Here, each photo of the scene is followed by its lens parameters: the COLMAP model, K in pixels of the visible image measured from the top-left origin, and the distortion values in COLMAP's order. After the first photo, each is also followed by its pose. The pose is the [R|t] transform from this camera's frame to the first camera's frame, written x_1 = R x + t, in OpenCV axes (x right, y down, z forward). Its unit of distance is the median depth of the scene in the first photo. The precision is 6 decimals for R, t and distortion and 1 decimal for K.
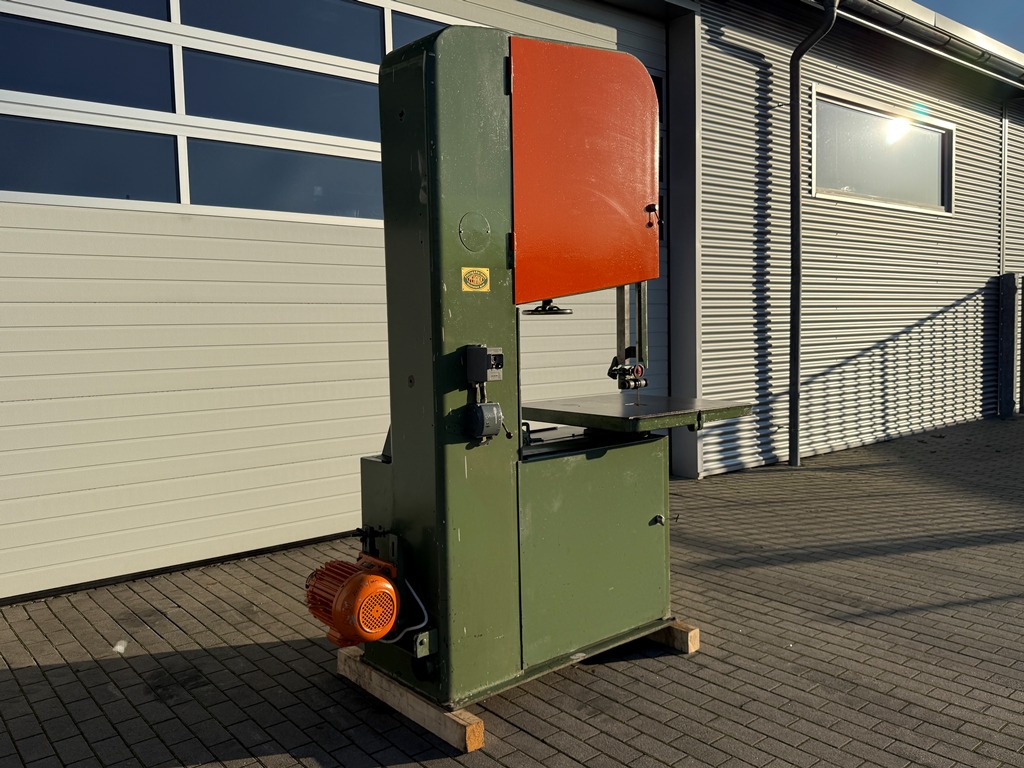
lens RADIAL K [[839.2, 0, 512.0], [0, 839.2, 384.0], [0, 0, 1]] dist [0.115117, -0.194737]
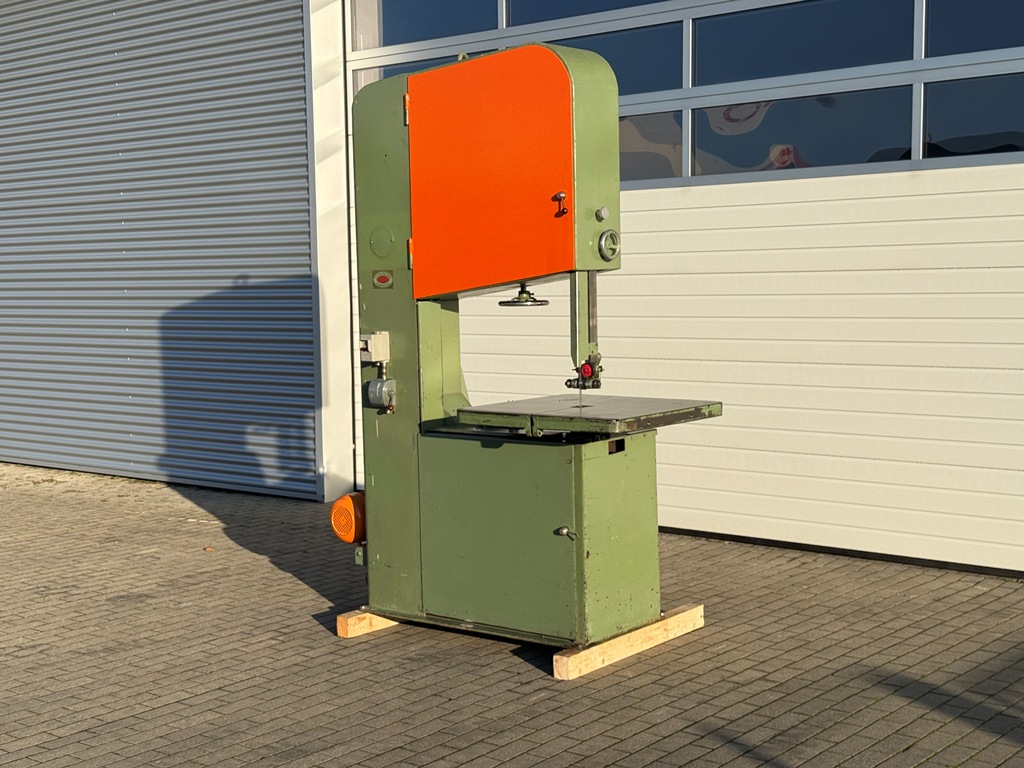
lens RADIAL K [[1425.5, 0, 512.0], [0, 1425.5, 384.0], [0, 0, 1]] dist [0.134928, -0.020171]
pose [[0.181673, 0.091284, -0.979113, 1.735400], [-0.054534, 0.995085, 0.082654, -0.129895], [0.981846, 0.038379, 0.185759, 0.668258]]
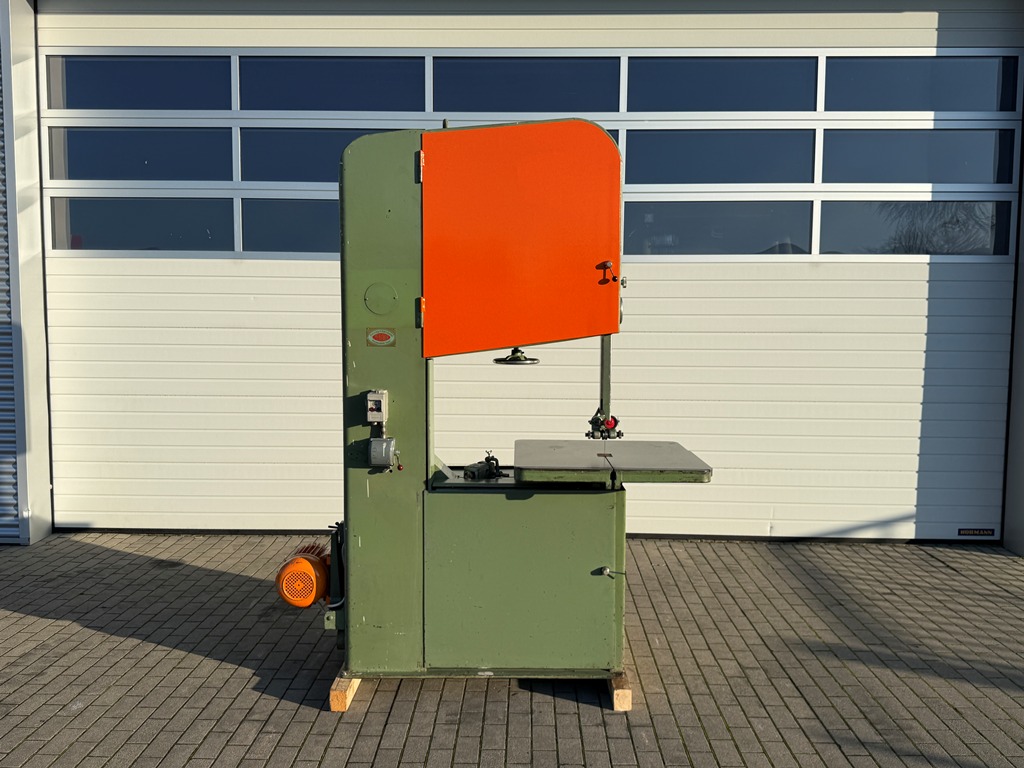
lens RADIAL K [[839.2, 0, 512.0], [0, 839.2, 384.0], [0, 0, 1]] dist [0.115117, -0.194737]
pose [[0.756841, 0.074950, -0.649288, 0.753607], [-0.068011, 0.997041, 0.035816, -0.094505], [0.650051, 0.017051, 0.759699, 0.160990]]
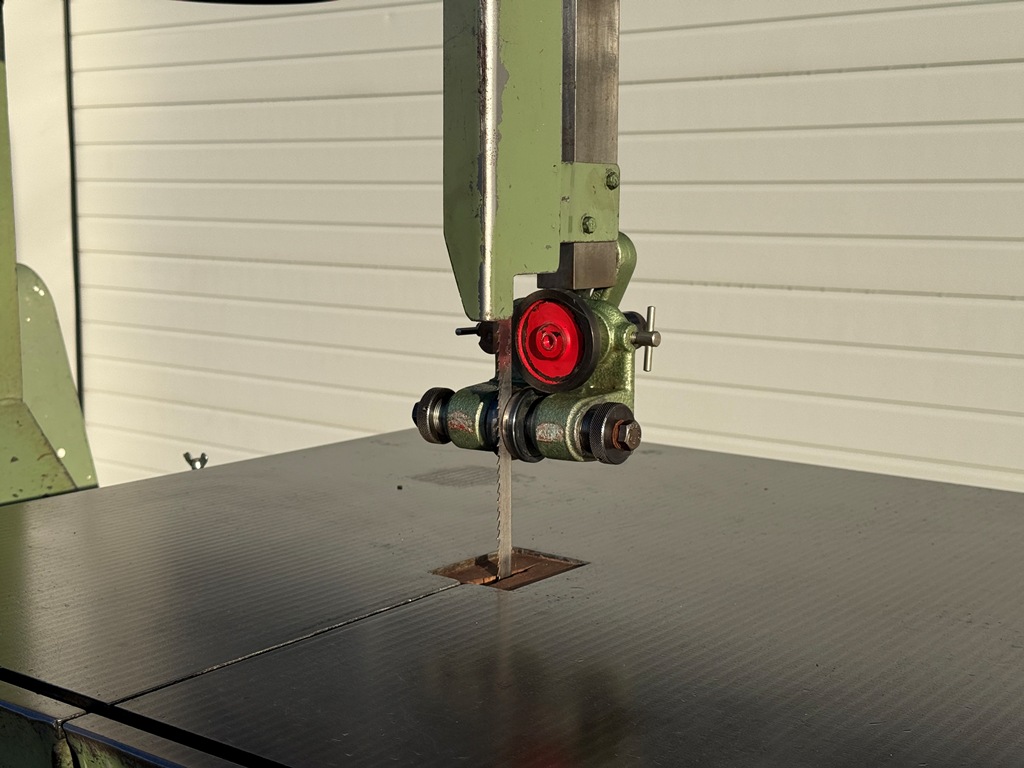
lens RADIAL K [[1425.5, 0, 512.0], [0, 1425.5, 384.0], [0, 0, 1]] dist [0.134928, -0.020171]
pose [[0.211160, 0.147566, -0.966248, 0.402099], [-0.078731, 0.987894, 0.133667, -0.041201], [0.974276, 0.047849, 0.220221, 0.991958]]
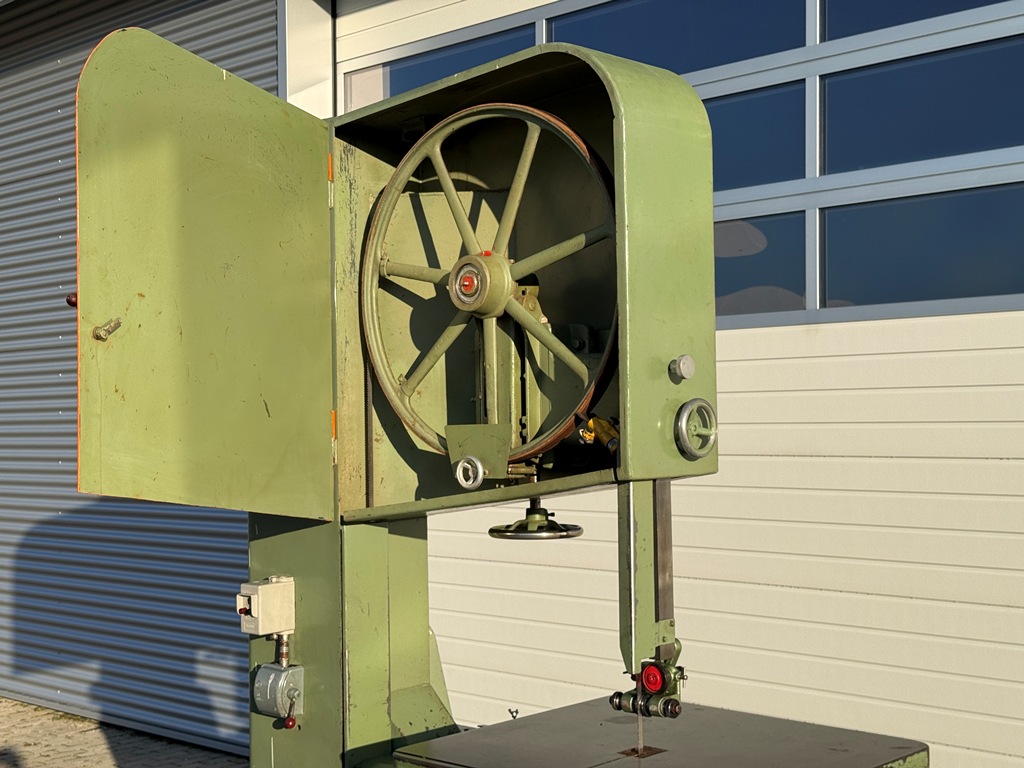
lens RADIAL K [[1414.0, 0, 524.8], [0, 1414.0, 384.0], [0, 0, 1]] dist [0.105035, -0.027344]
pose [[0.129872, -0.007719, -0.991501, 0.953324], [-0.058974, 0.998139, -0.015495, -0.166066], [0.989775, 0.060485, 0.129175, 0.866662]]
